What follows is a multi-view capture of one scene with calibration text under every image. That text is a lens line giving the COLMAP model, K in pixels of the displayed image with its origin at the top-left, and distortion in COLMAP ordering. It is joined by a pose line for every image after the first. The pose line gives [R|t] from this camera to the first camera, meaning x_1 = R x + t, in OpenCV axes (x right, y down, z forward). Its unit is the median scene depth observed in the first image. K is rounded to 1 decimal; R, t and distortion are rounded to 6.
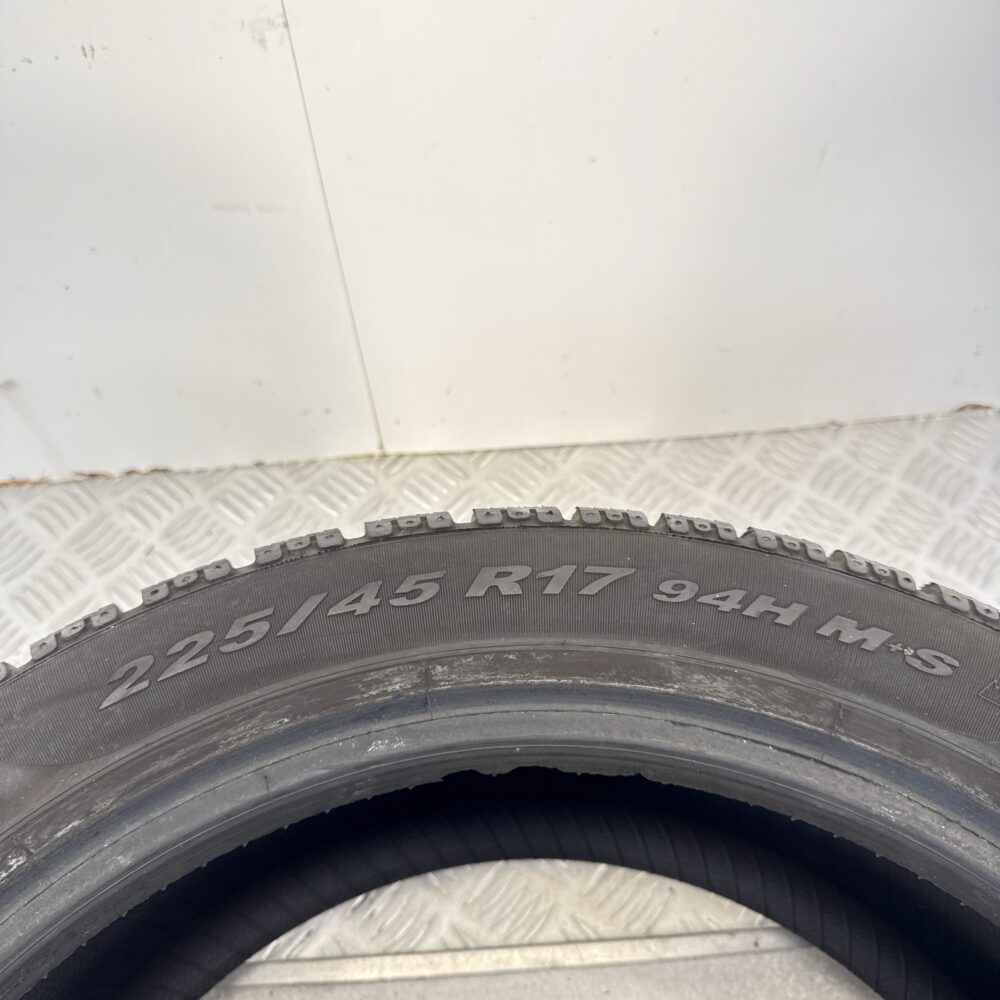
lens RADIAL K [[952.5, 0, 484.6], [0, 952.5, 496.5], [0, 0, 1]] dist [0.133591, -0.305863]
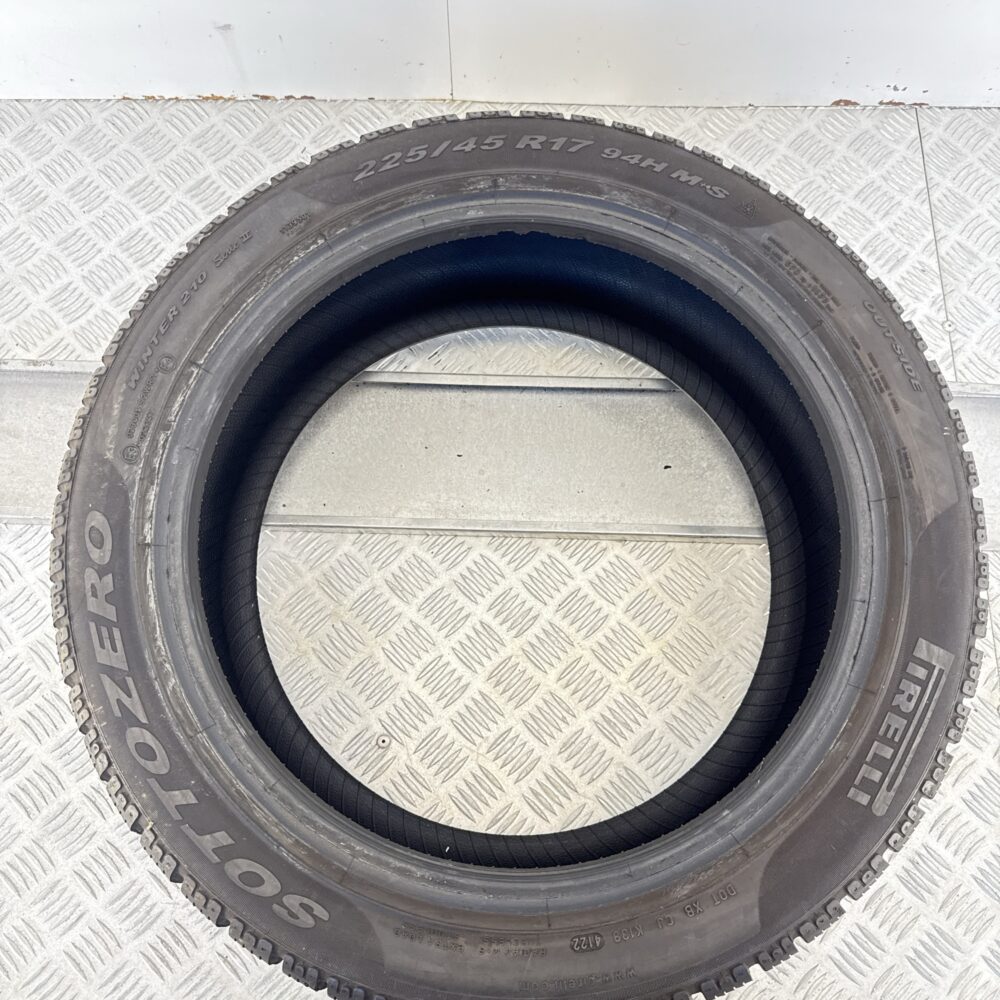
lens RADIAL K [[952.5, 0, 484.6], [0, 952.5, 496.5], [0, 0, 1]] dist [0.133591, -0.305863]
pose [[0.996468, 0.082448, 0.015926, -0.059987], [-0.083577, 0.955426, 0.283154, 0.250950], [0.008130, -0.283485, 0.958942, -1.354966]]
